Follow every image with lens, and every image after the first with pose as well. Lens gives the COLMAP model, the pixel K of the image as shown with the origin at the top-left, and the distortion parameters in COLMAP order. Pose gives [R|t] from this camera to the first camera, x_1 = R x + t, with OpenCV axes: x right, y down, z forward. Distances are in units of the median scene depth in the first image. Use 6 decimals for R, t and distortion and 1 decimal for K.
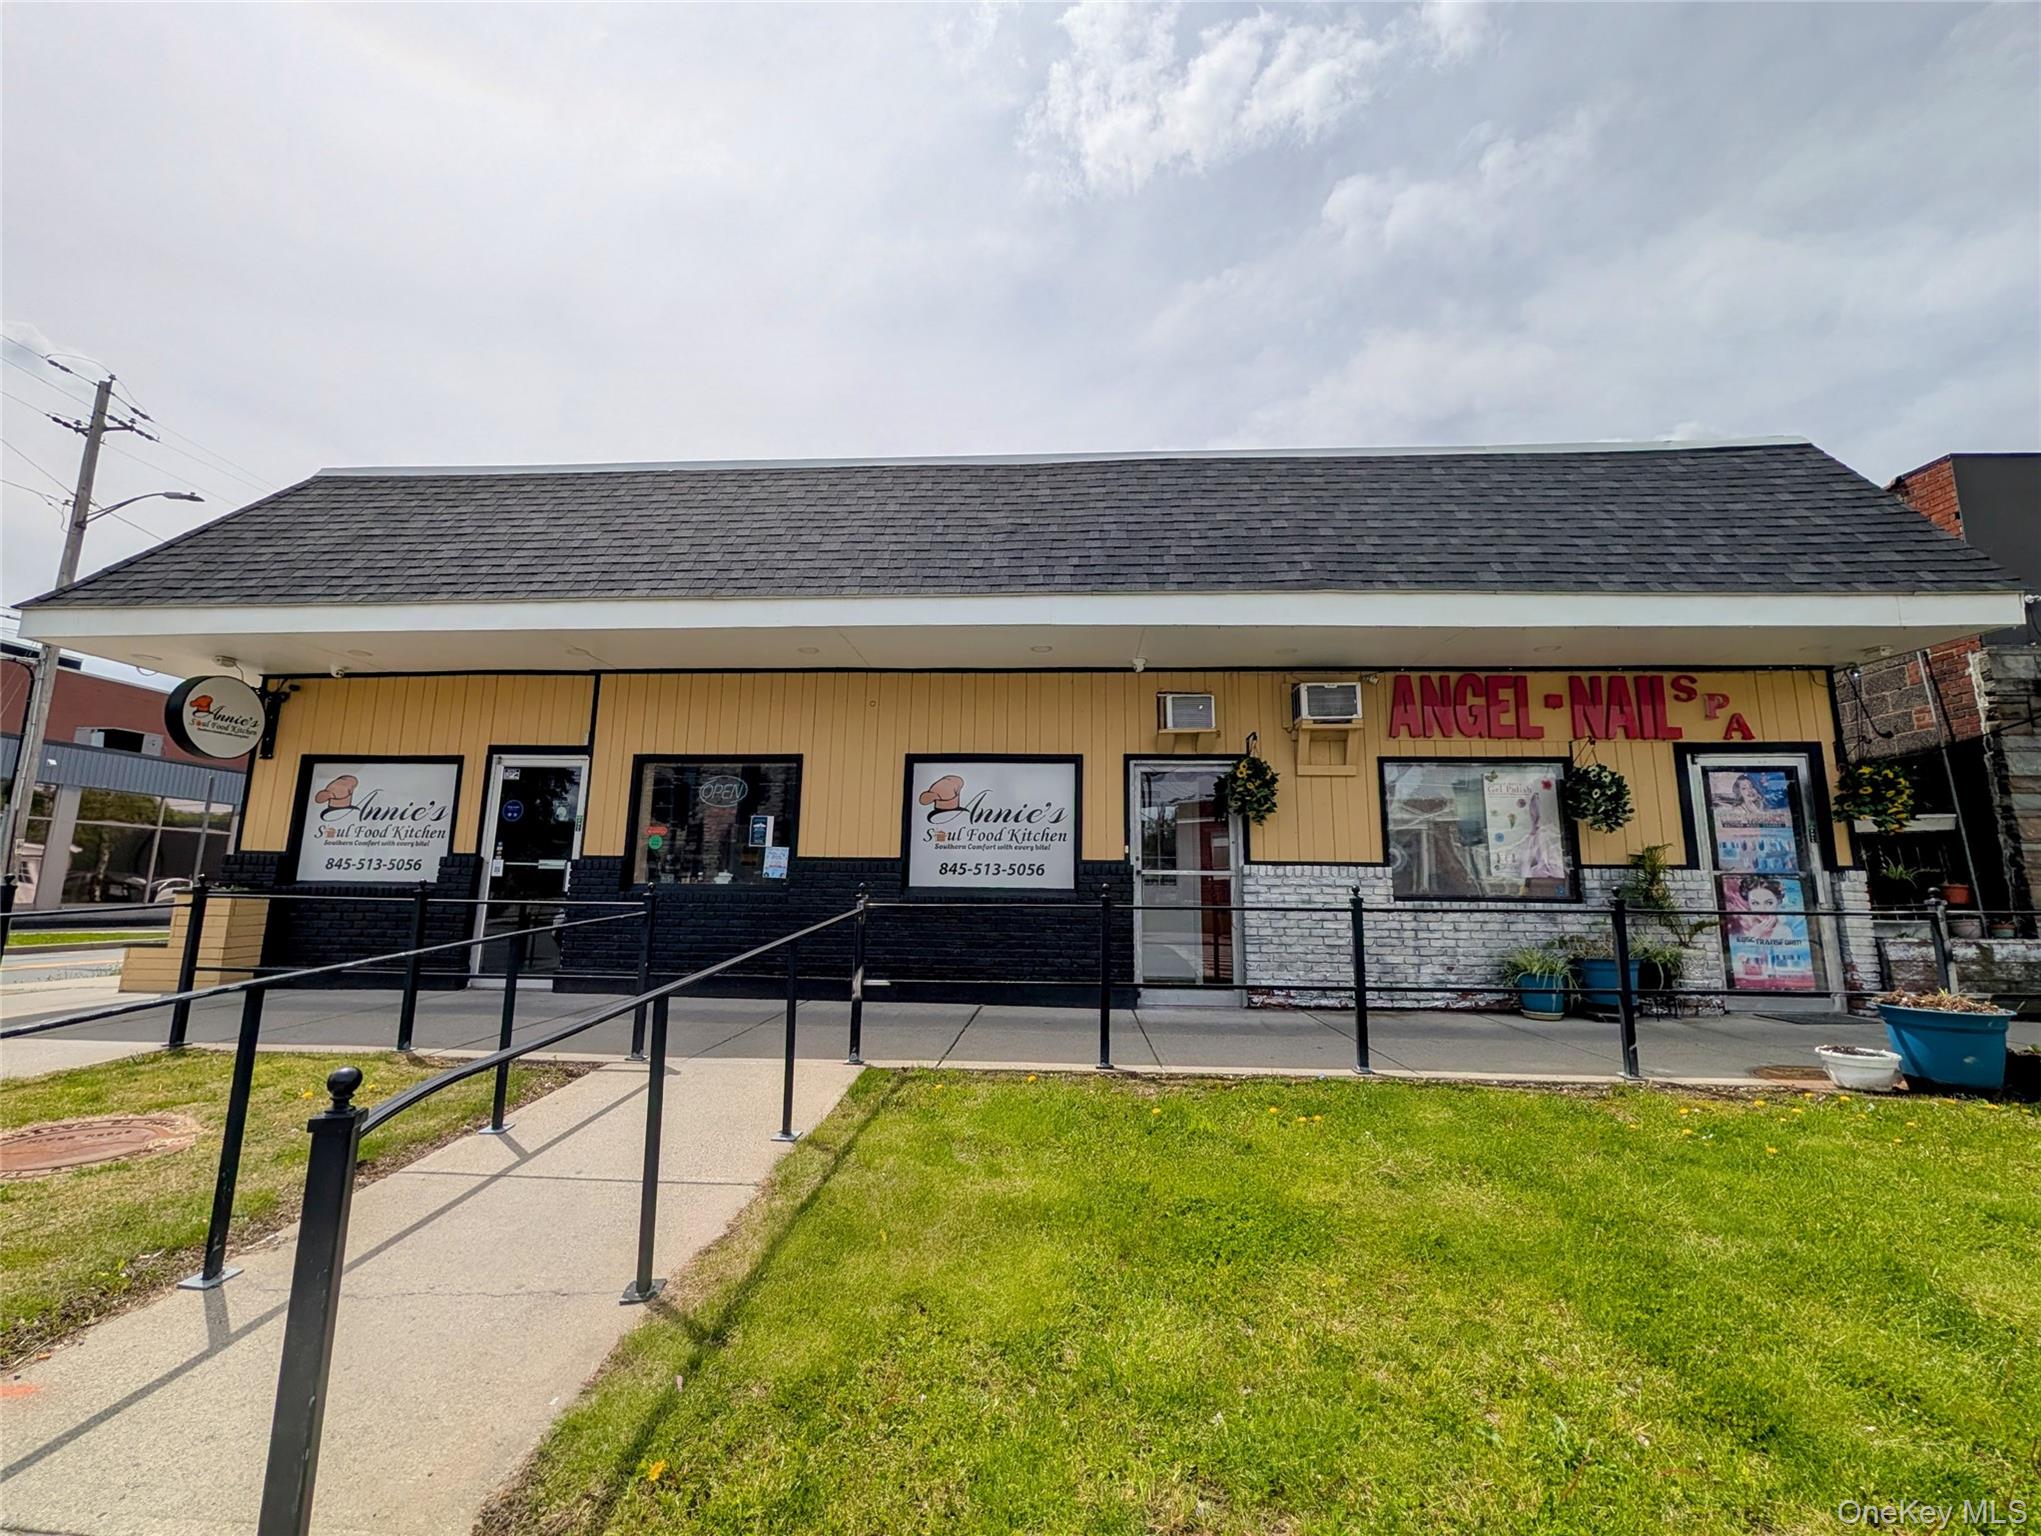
lens RADIAL K [[787.2, 0, 1033.1], [0, 787.2, 777.7], [0, 0, 1]] dist [-0.001725, 0.000704]
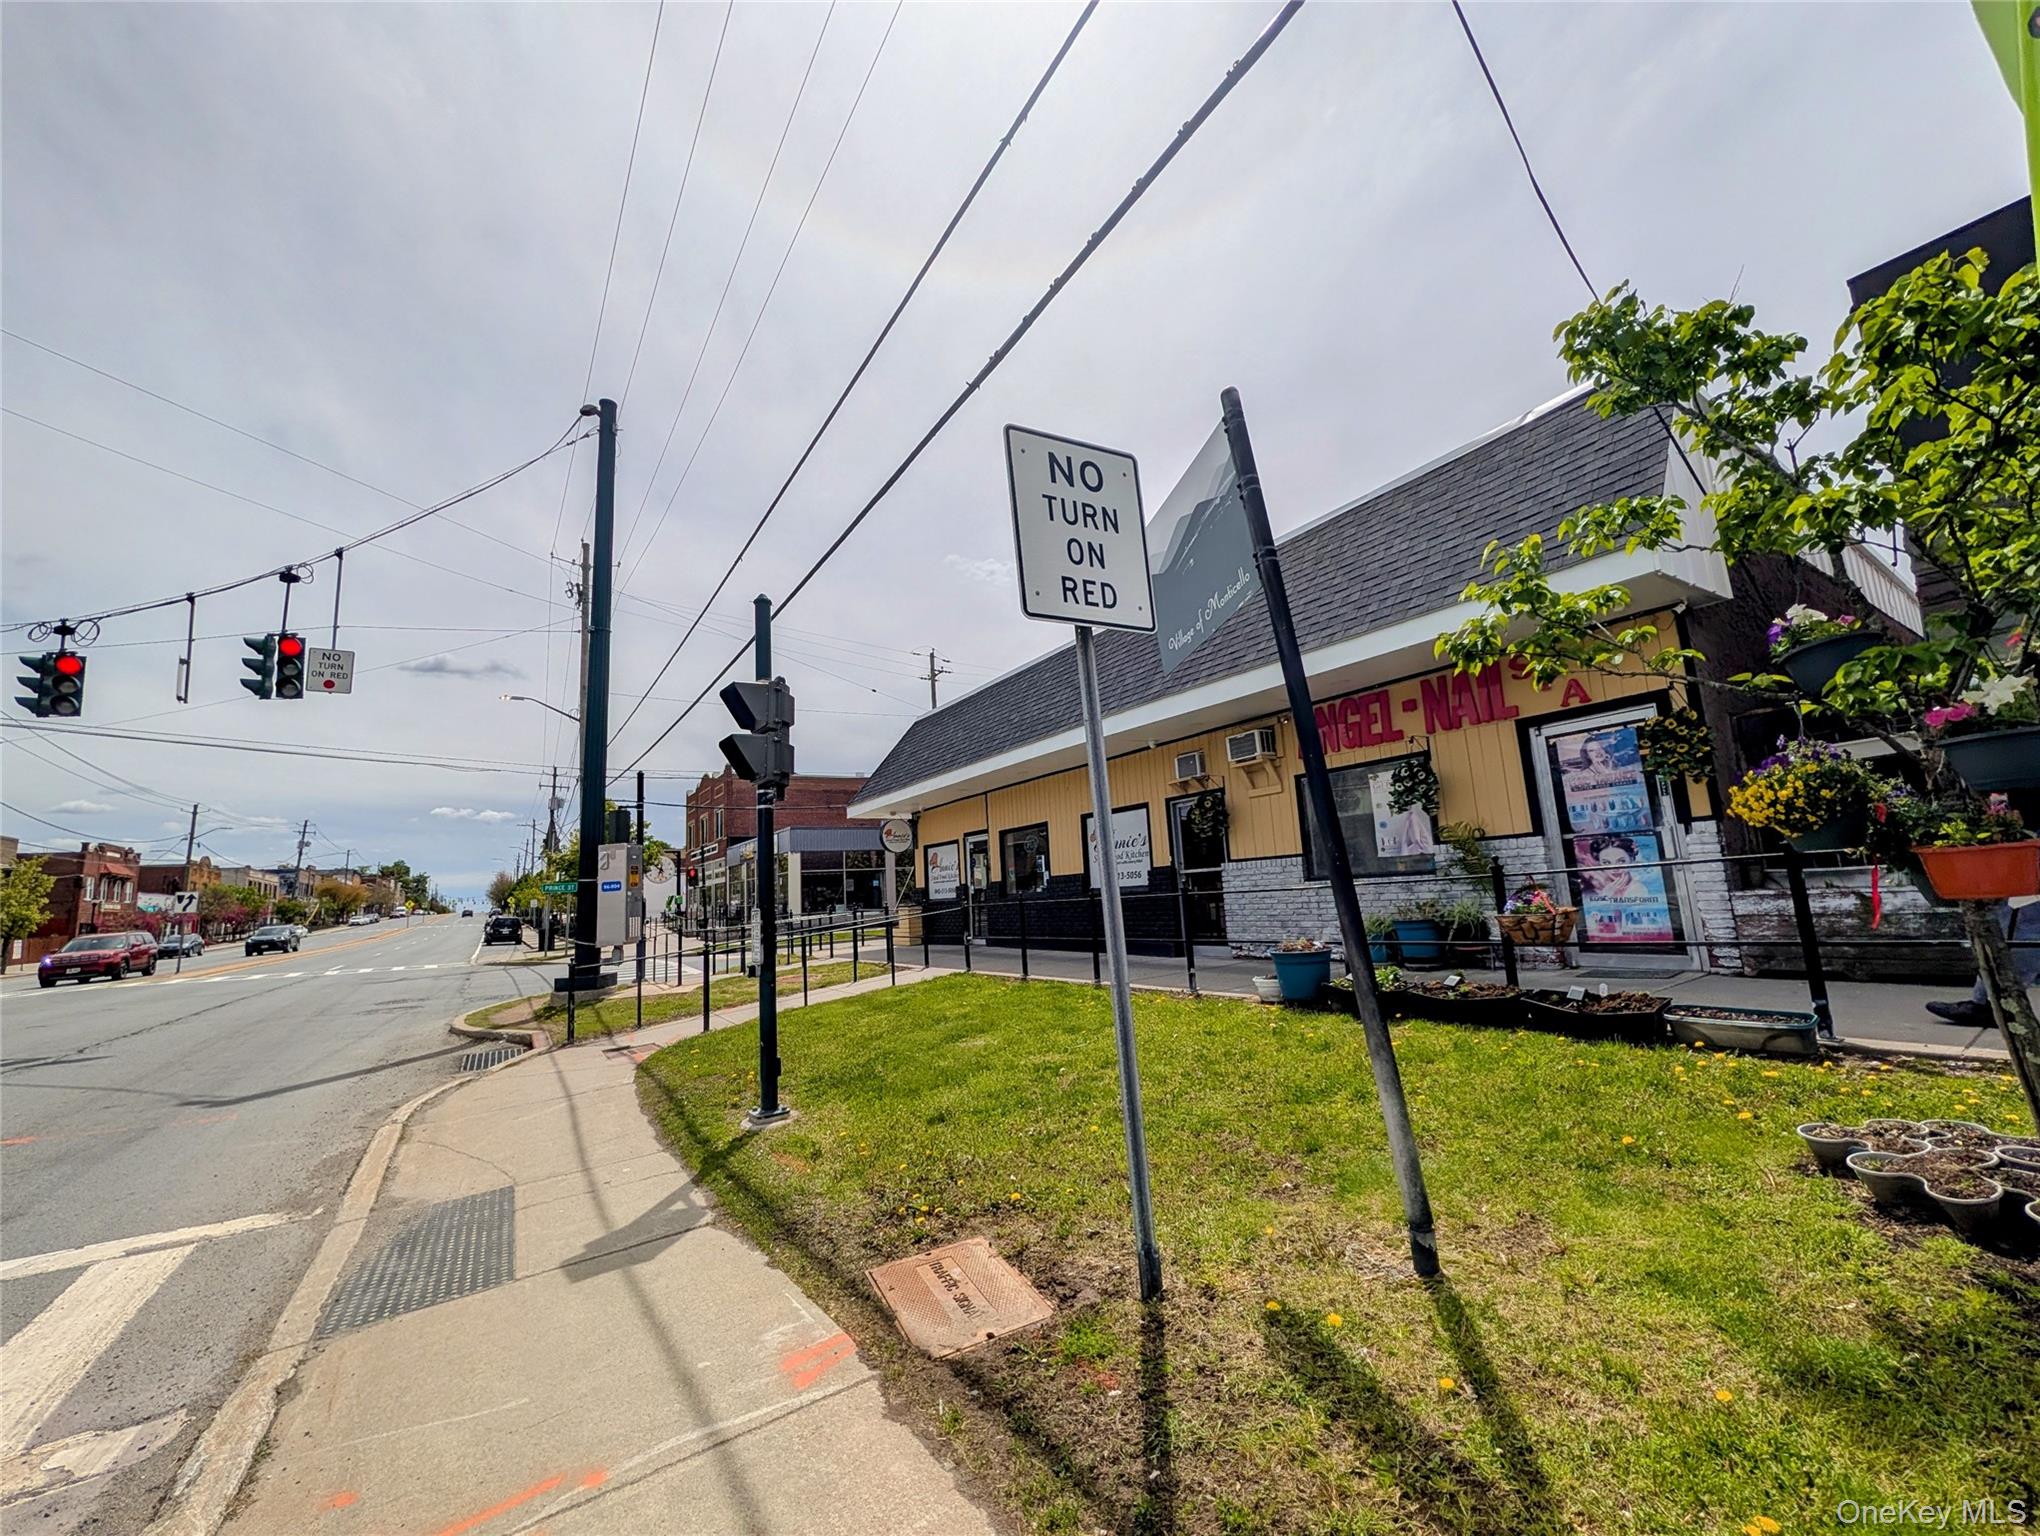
lens RADIAL K [[786.8, 0, 1024.1], [0, 786.8, 773.9], [0, 0, 1]] dist [-0.001725, 0.000704]
pose [[0.594446, -0.167600, -0.786476, 1.245017], [0.174883, 0.981574, -0.076992, -0.006279], [0.784888, -0.091774, 0.612804, -0.197745]]
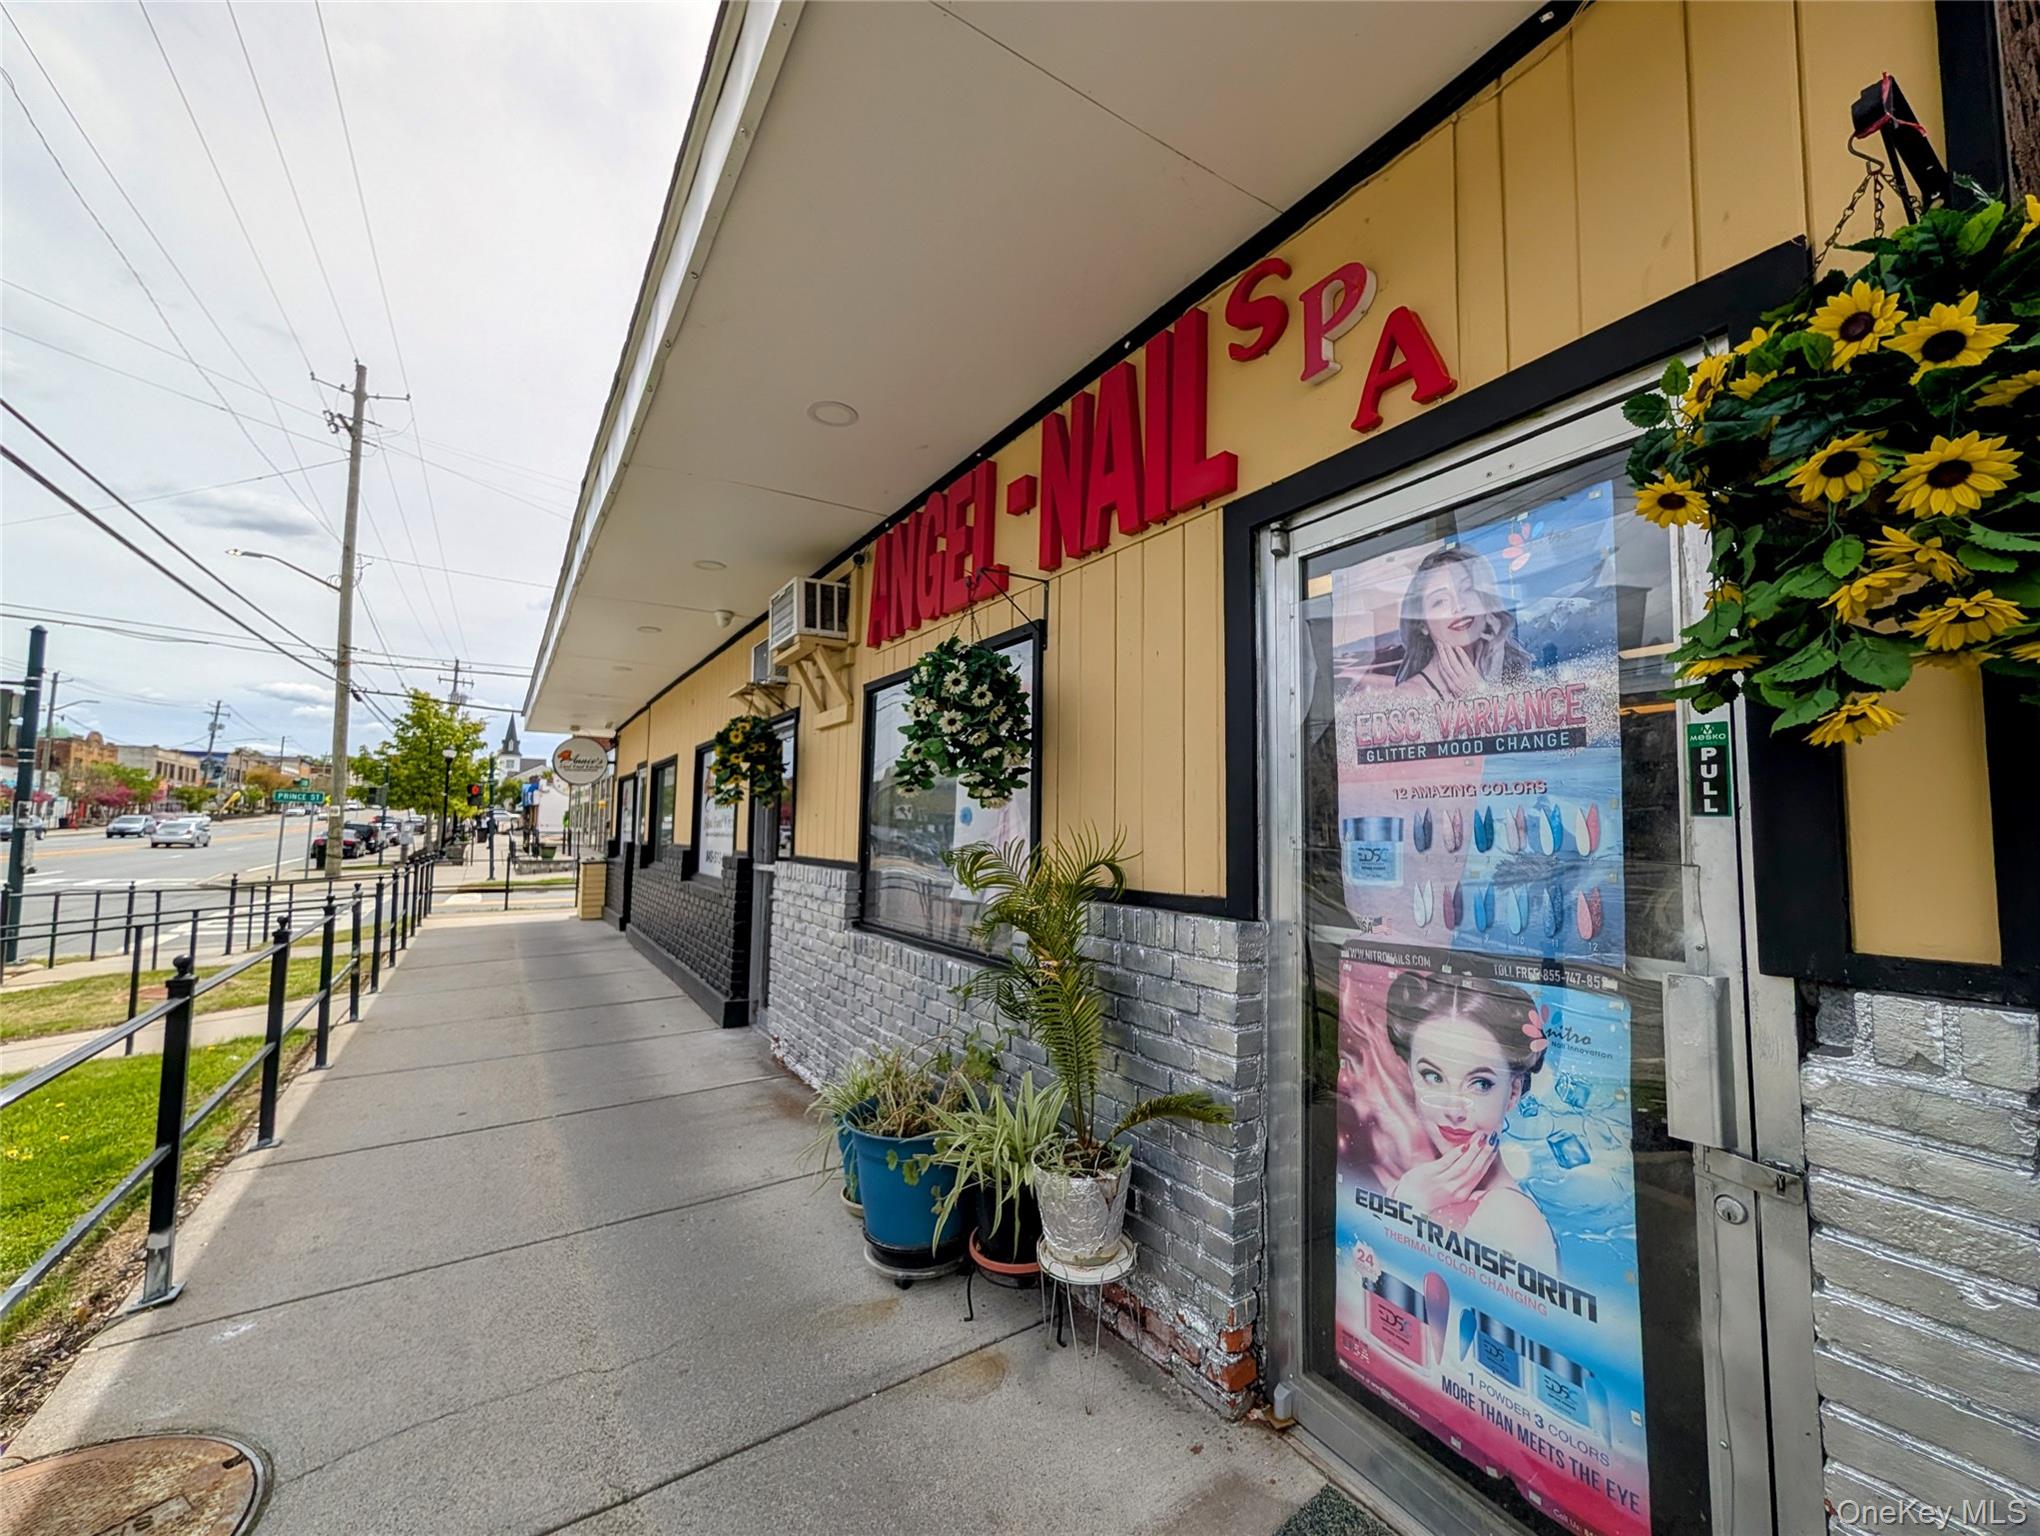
lens RADIAL K [[838.0, 0, 1015.7], [0, 838.0, 770.5], [0, 0, 1]] dist [-0.001394, -0.000315]
pose [[0.593778, -0.067049, -0.801831, 1.019076], [0.097002, 0.995219, -0.011388, 0.055734], [0.798761, -0.071017, 0.597443, 0.723923]]
